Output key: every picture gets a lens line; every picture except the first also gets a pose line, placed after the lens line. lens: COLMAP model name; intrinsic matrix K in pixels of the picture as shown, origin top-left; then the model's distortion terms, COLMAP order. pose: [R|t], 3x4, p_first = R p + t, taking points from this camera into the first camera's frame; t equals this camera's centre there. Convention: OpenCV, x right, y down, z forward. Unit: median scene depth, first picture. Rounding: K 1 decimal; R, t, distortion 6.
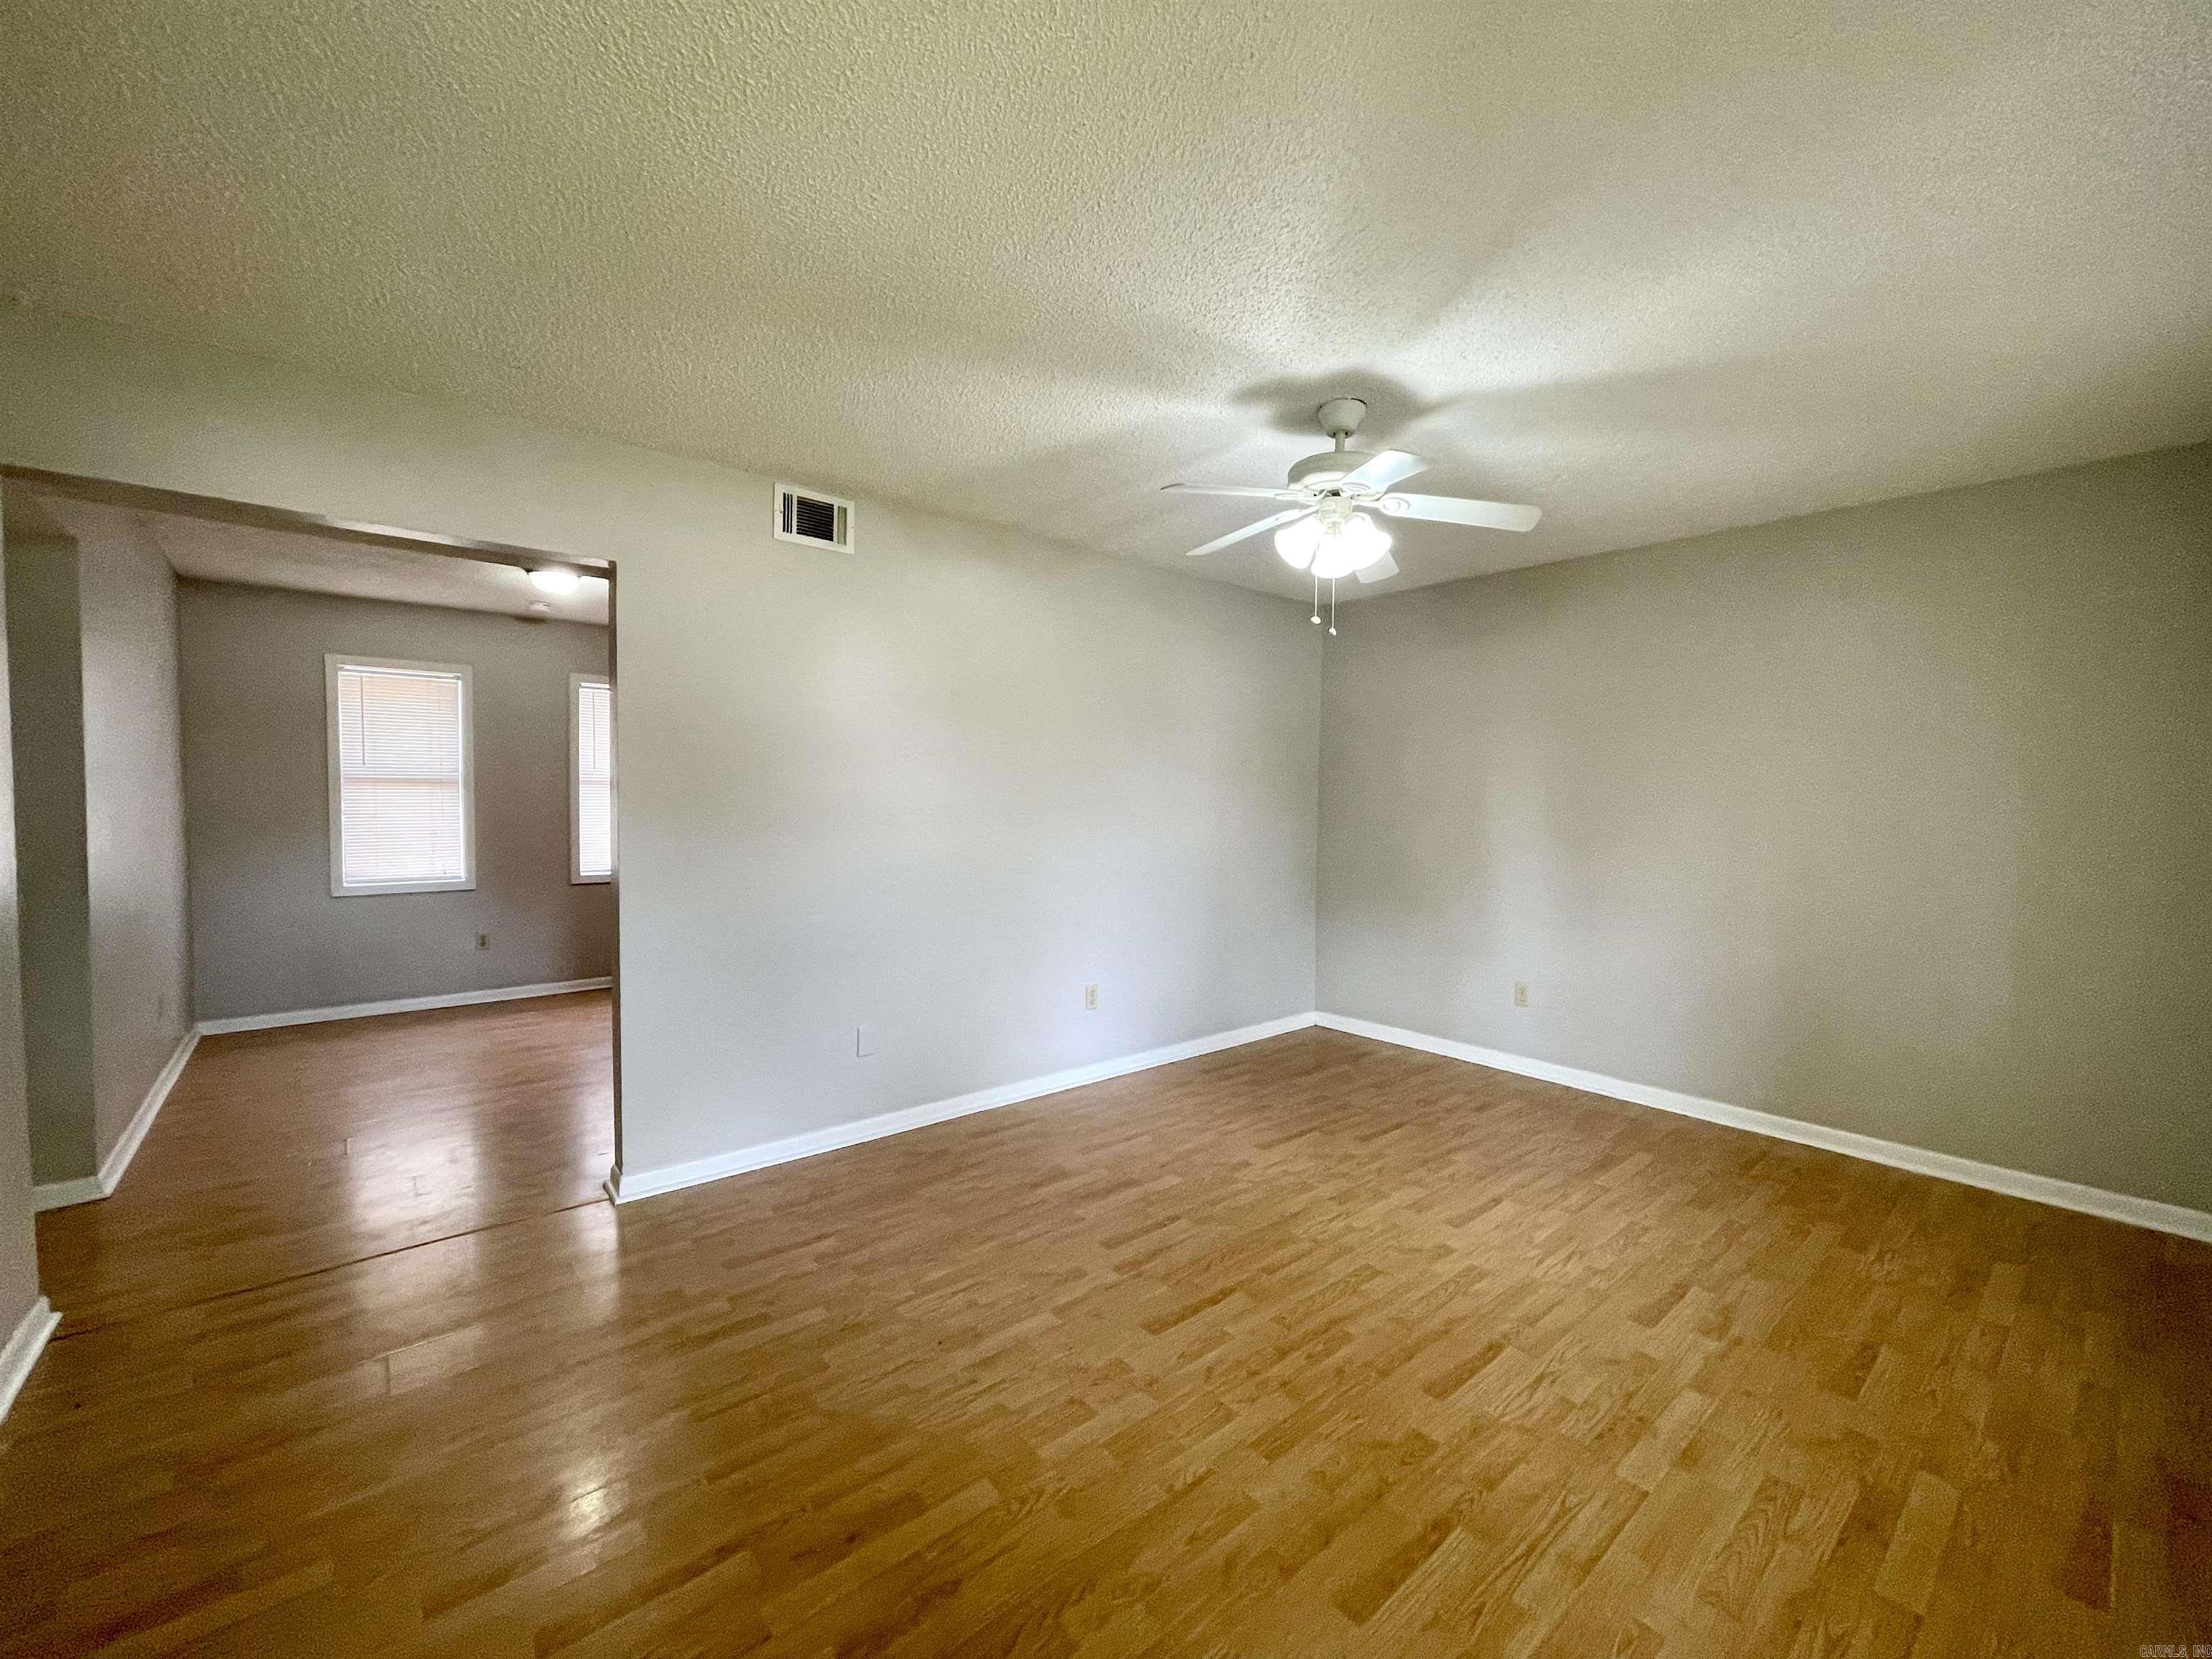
lens RADIAL K [[891.9, 0, 1095.6], [0, 891.9, 835.5], [0, 0, 1]] dist [-0.000560, 0.000385]
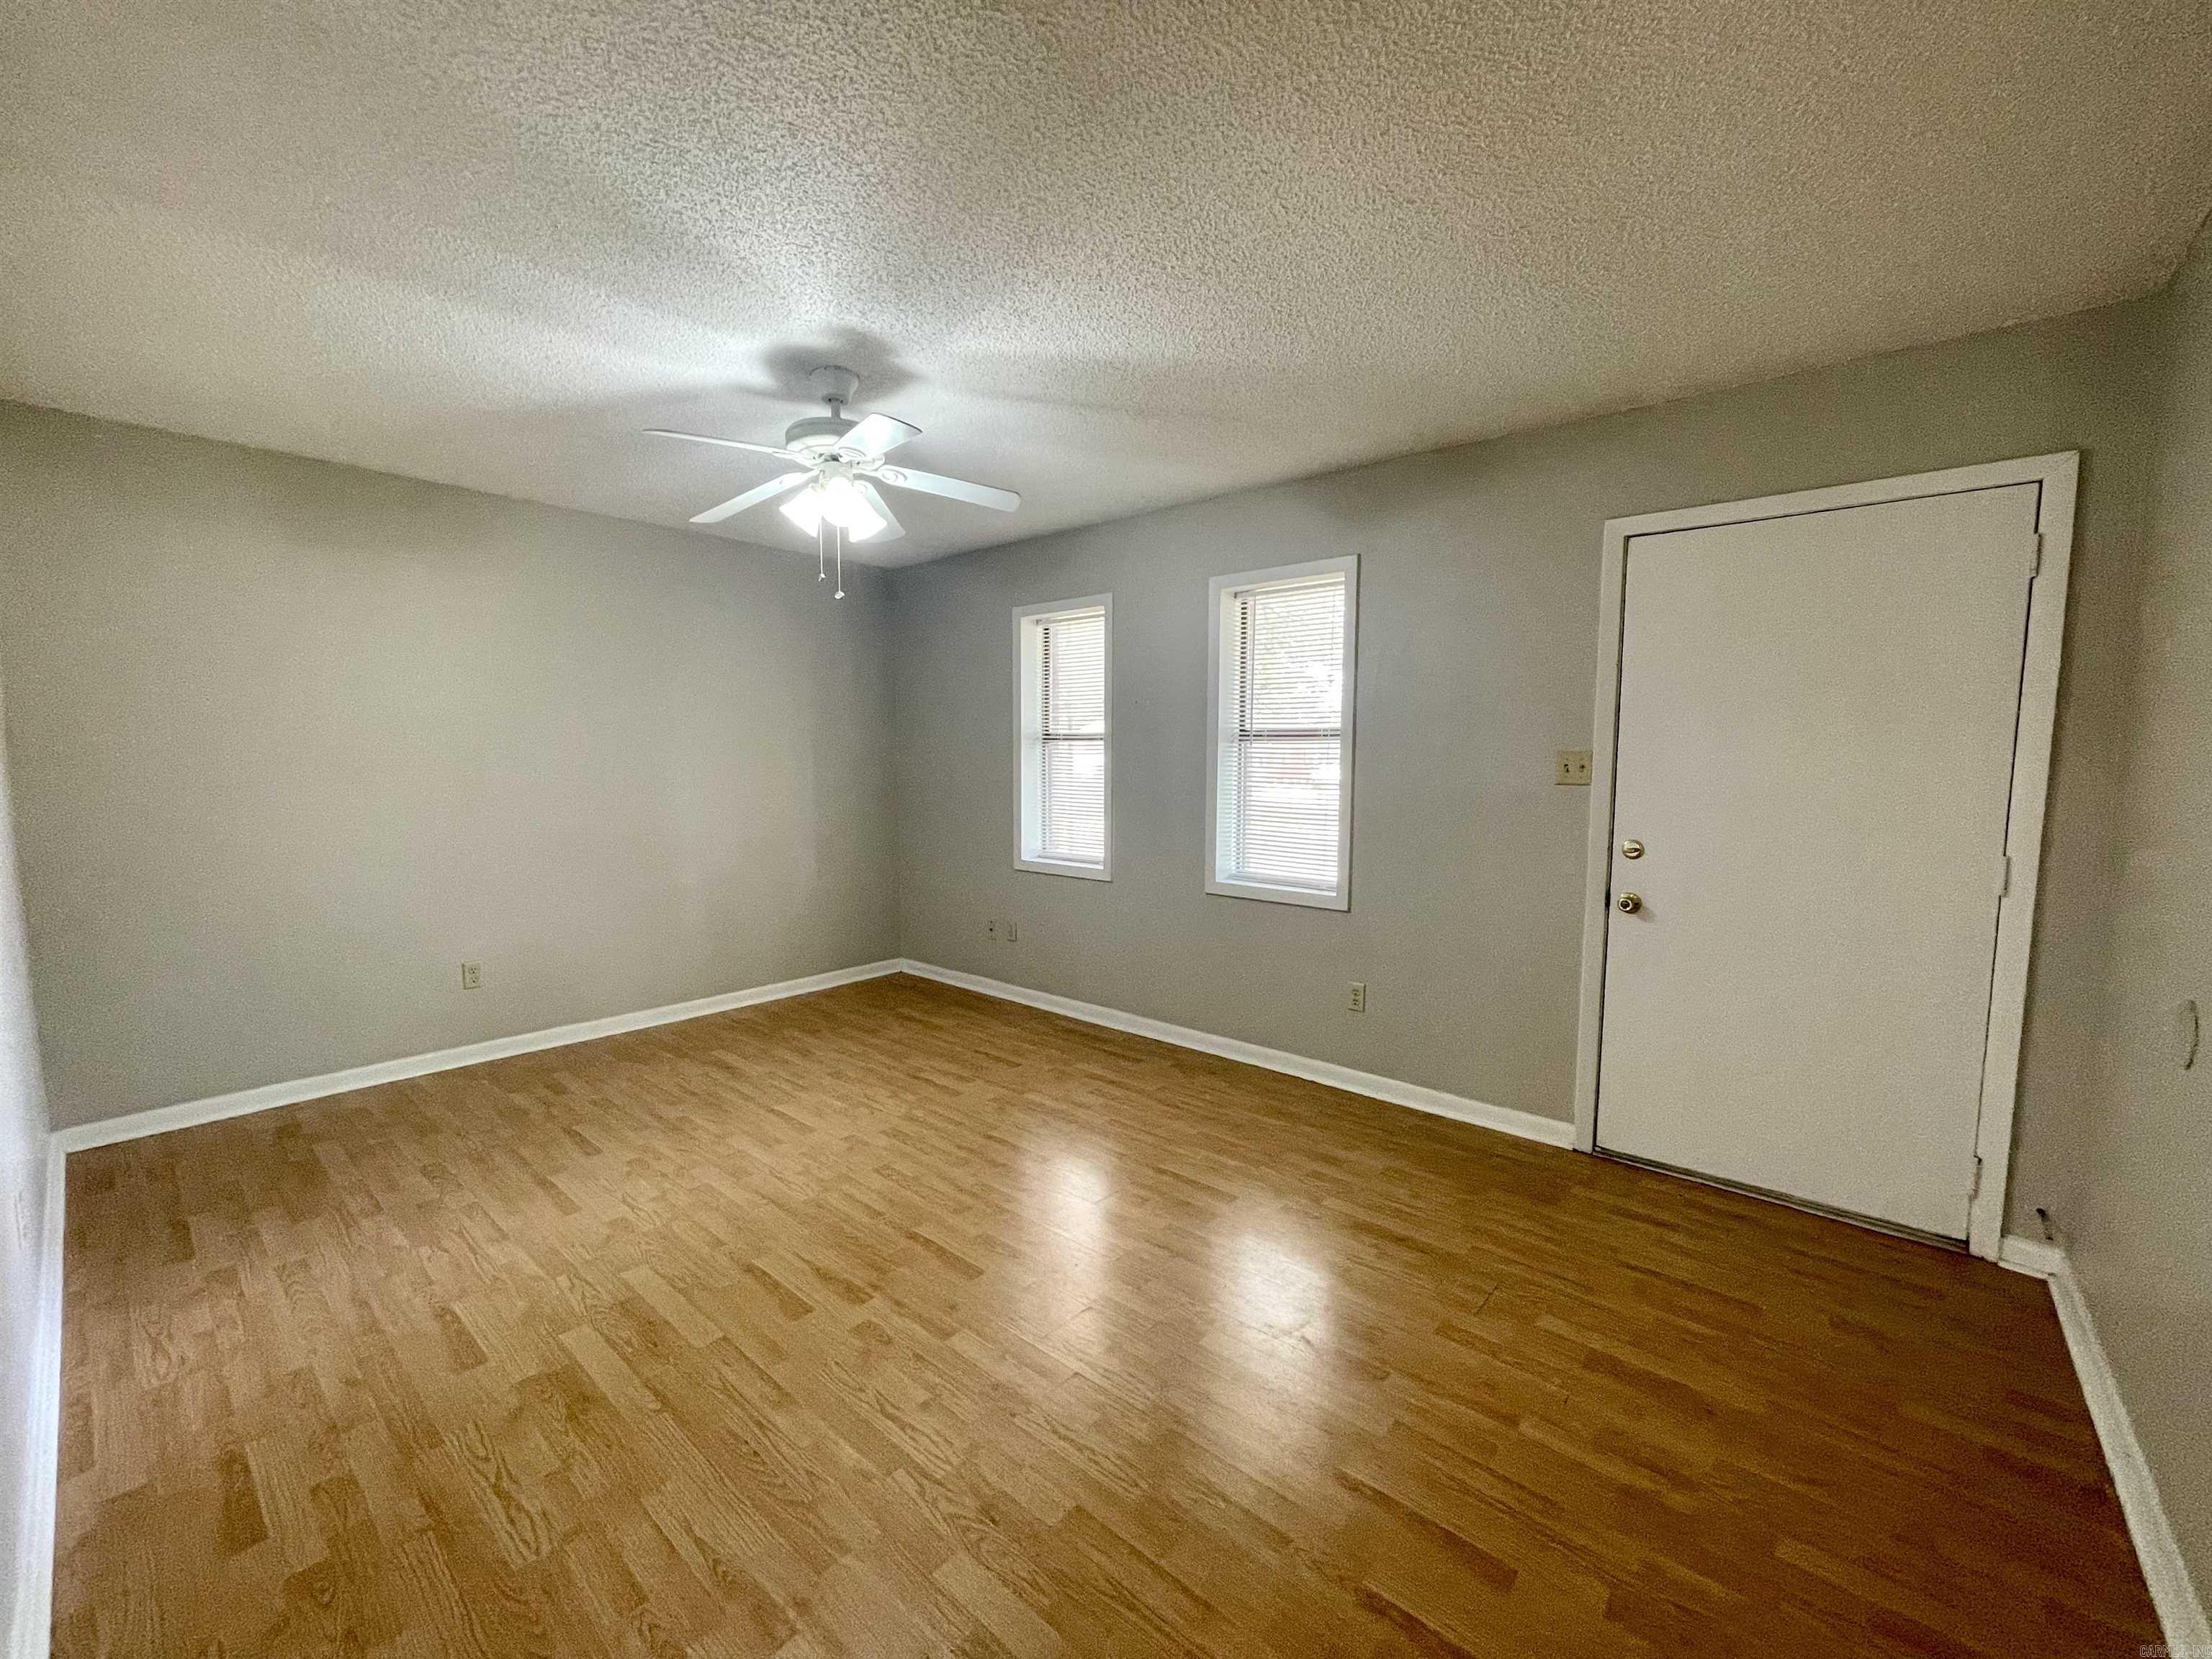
lens RADIAL K [[891.9, 0, 1095.6], [0, 891.9, 835.5], [0, 0, 1]] dist [-0.000560, 0.000385]
pose [[-0.155348, -0.094272, 0.983351, -0.749916], [0.041491, 0.993935, 0.101842, -0.039913], [-0.986988, 0.056621, -0.150495, 0.800754]]
